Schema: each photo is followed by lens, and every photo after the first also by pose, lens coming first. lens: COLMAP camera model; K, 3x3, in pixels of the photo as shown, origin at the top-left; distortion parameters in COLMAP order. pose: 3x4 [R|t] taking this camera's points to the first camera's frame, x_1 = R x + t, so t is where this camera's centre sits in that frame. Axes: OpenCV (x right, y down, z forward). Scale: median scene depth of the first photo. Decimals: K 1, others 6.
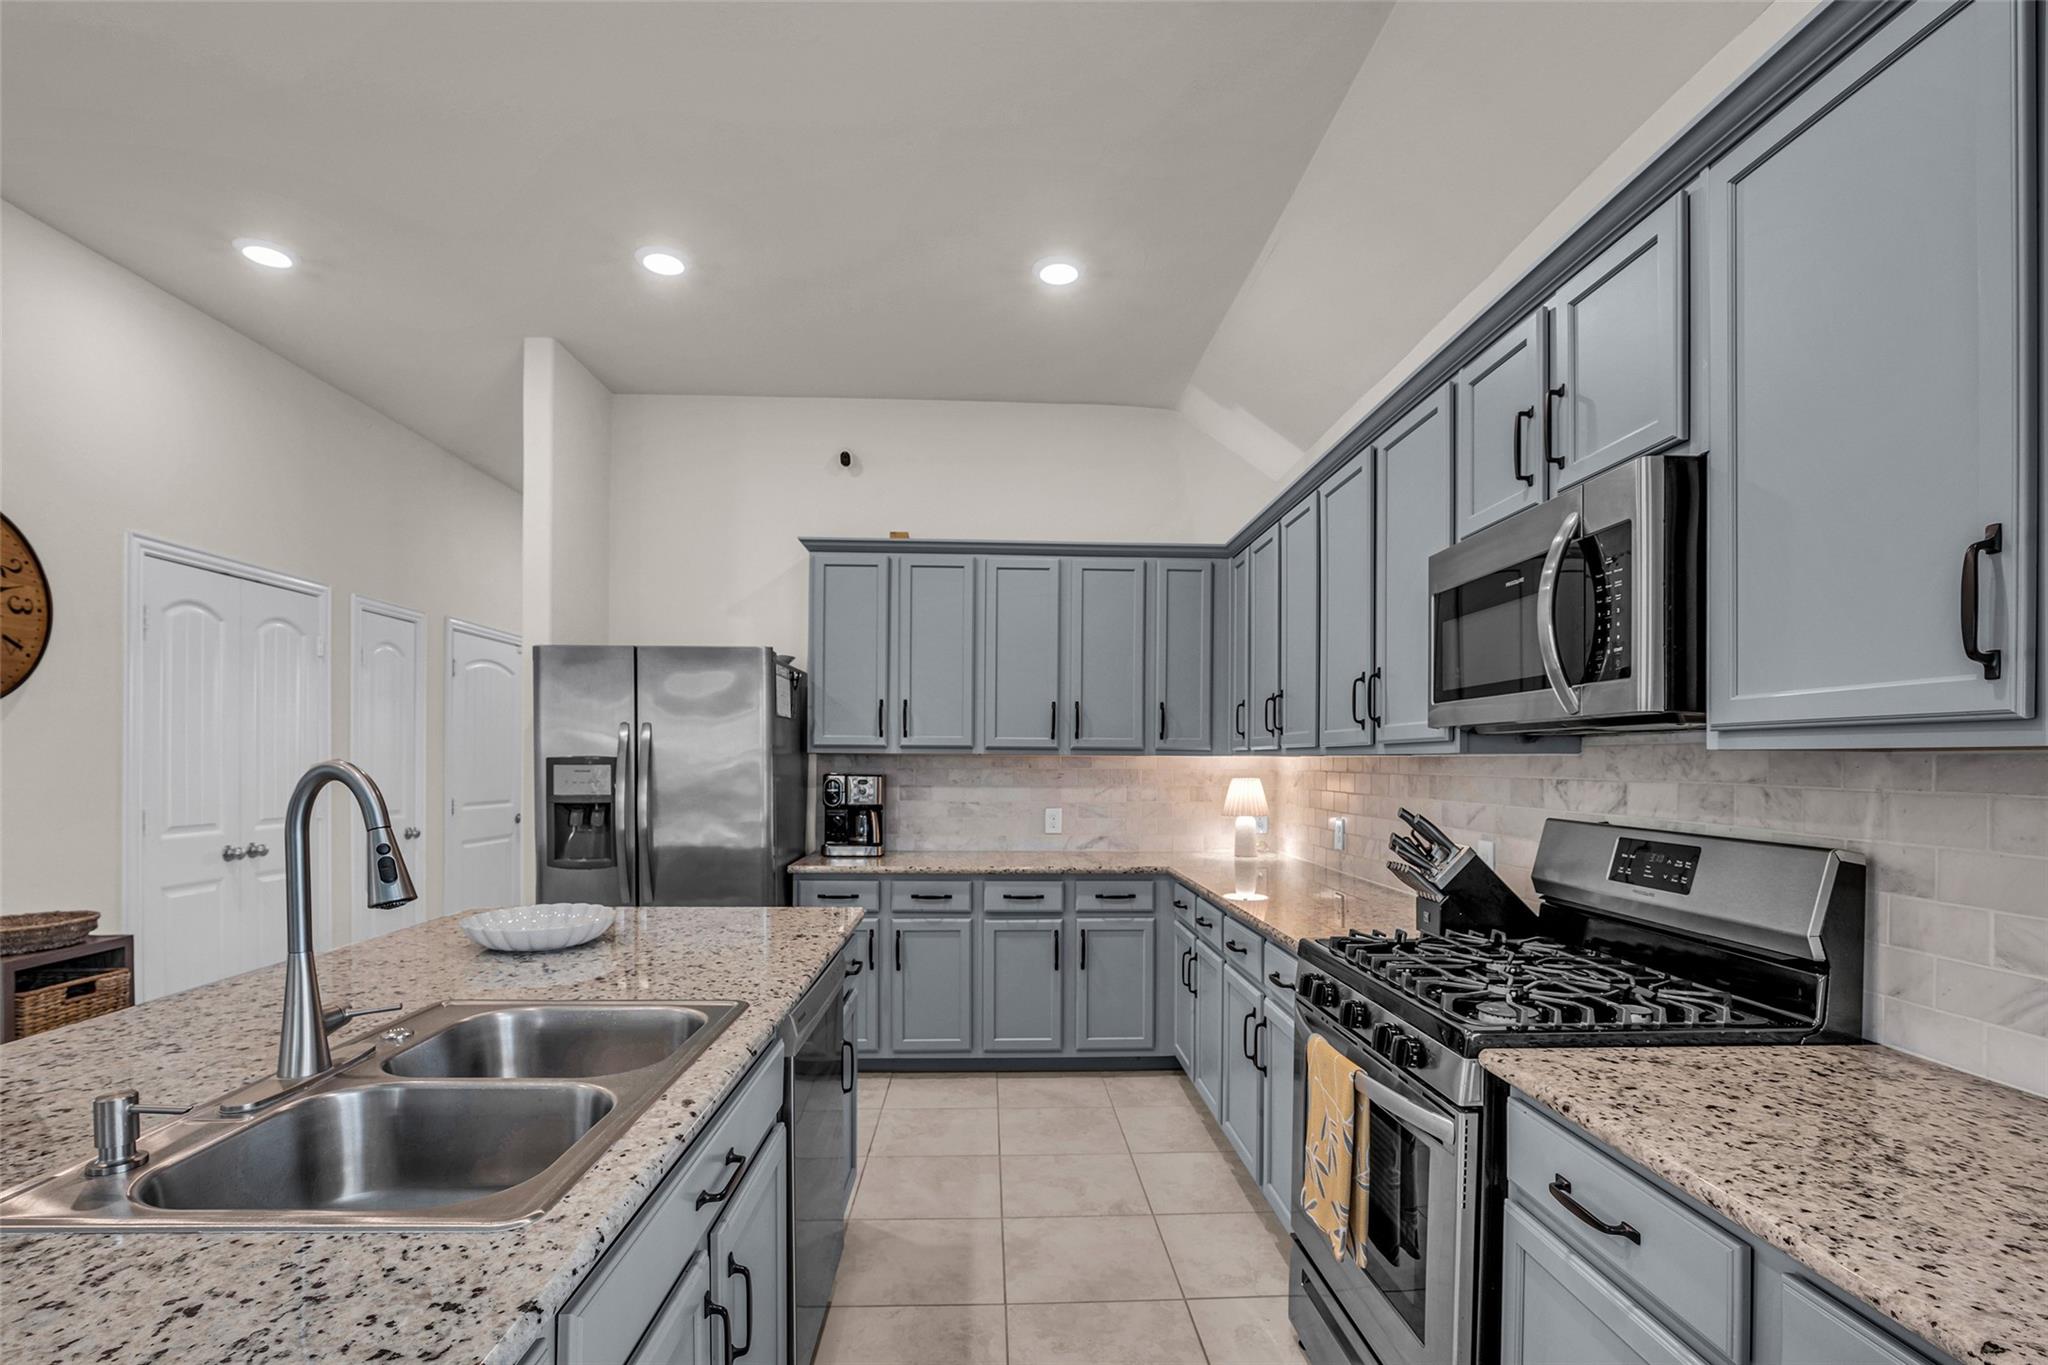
lens RADIAL K [[935.3, 0, 1027.9], [0, 935.3, 765.7], [0, 0, 1]] dist [-0.022132, 0.005174]
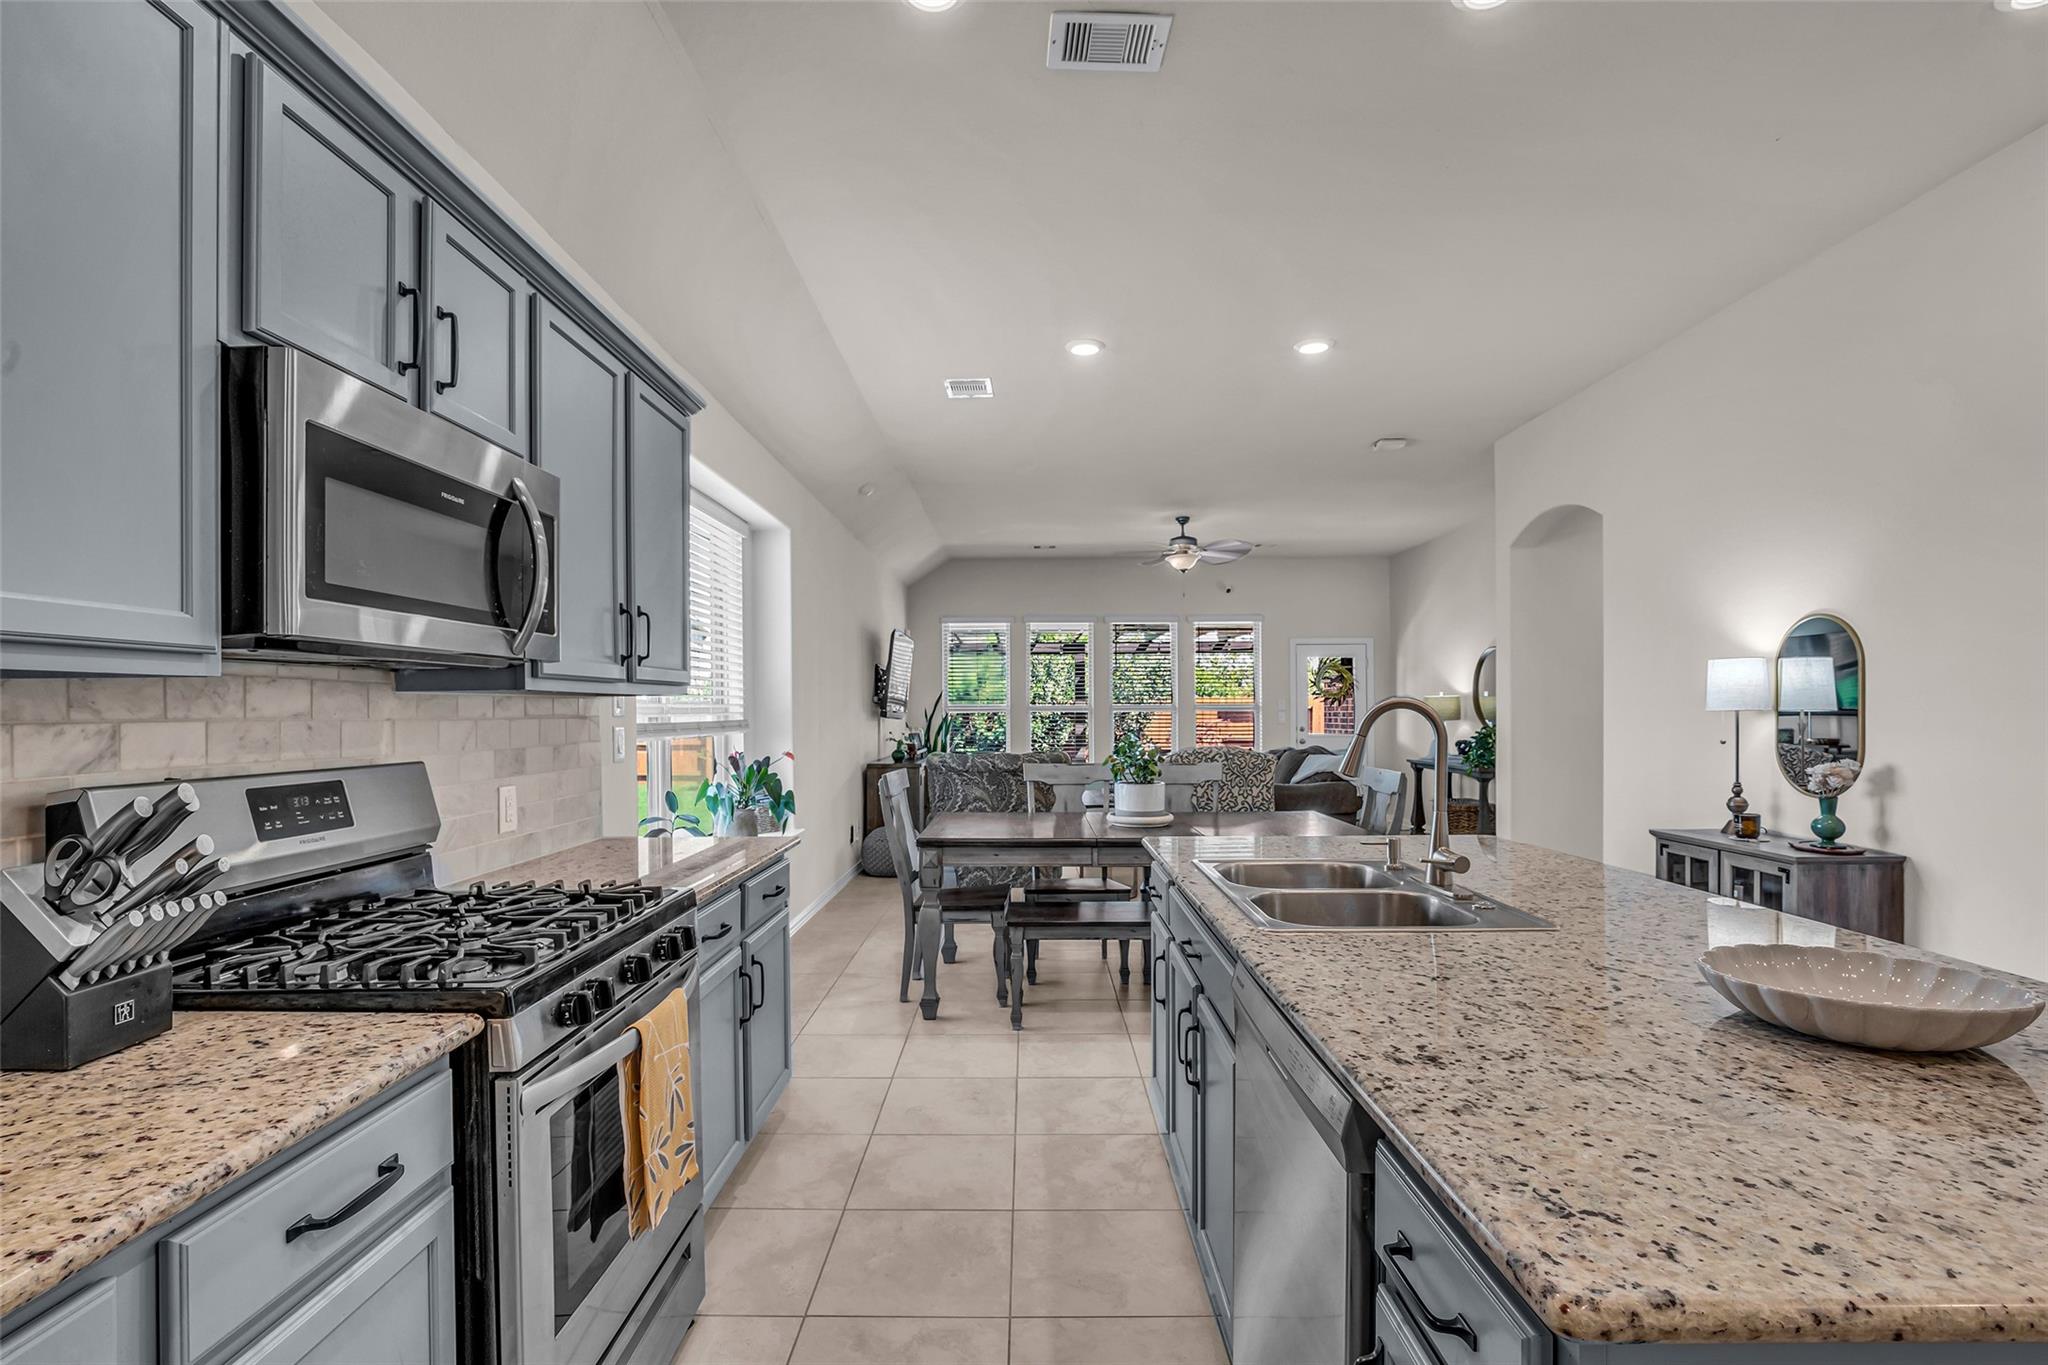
lens RADIAL K [[935.3, 0, 1006.3], [0, 935.3, 705.4], [0, 0, 1]] dist [-0.022132, 0.005174]
pose [[-0.997880, 0.001327, 0.065061, -0.037187], [0.001524, 0.999994, 0.002979, 0.001682], [-0.065056, 0.003072, -0.997877, 0.948241]]
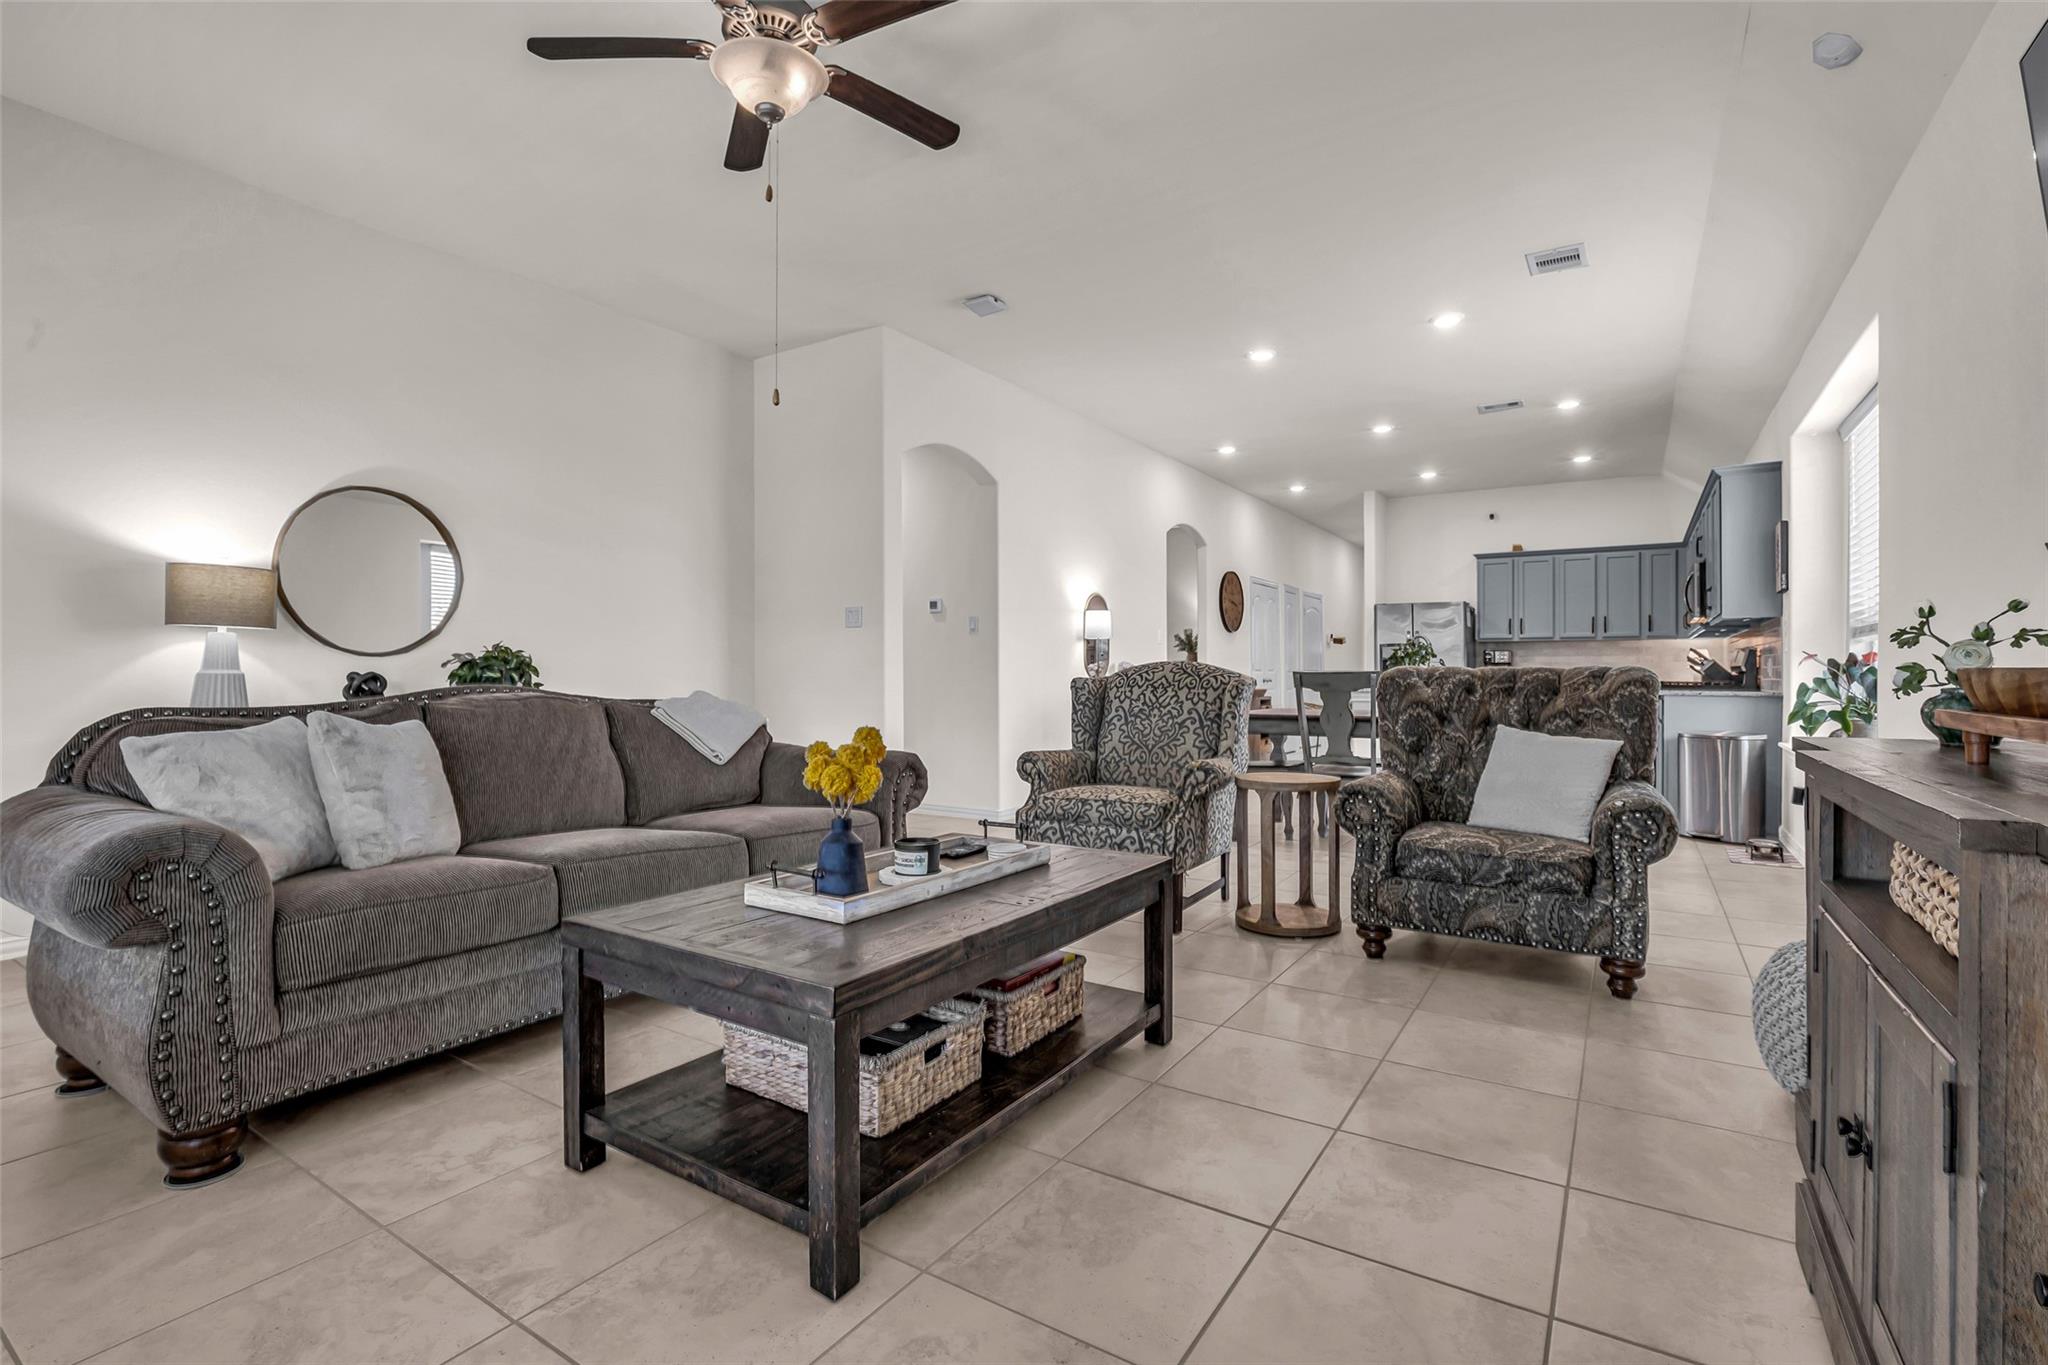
lens RADIAL K [[935.3, 0, 1053.1], [0, 935.3, 676.8], [0, 0, 1]] dist [-0.022132, 0.005174]
pose [[0.818650, -0.002859, -0.574285, 0.293776], [-0.002085, 0.999966, -0.007950, 0.115341], [0.574288, 0.007705, 0.818617, -1.880539]]
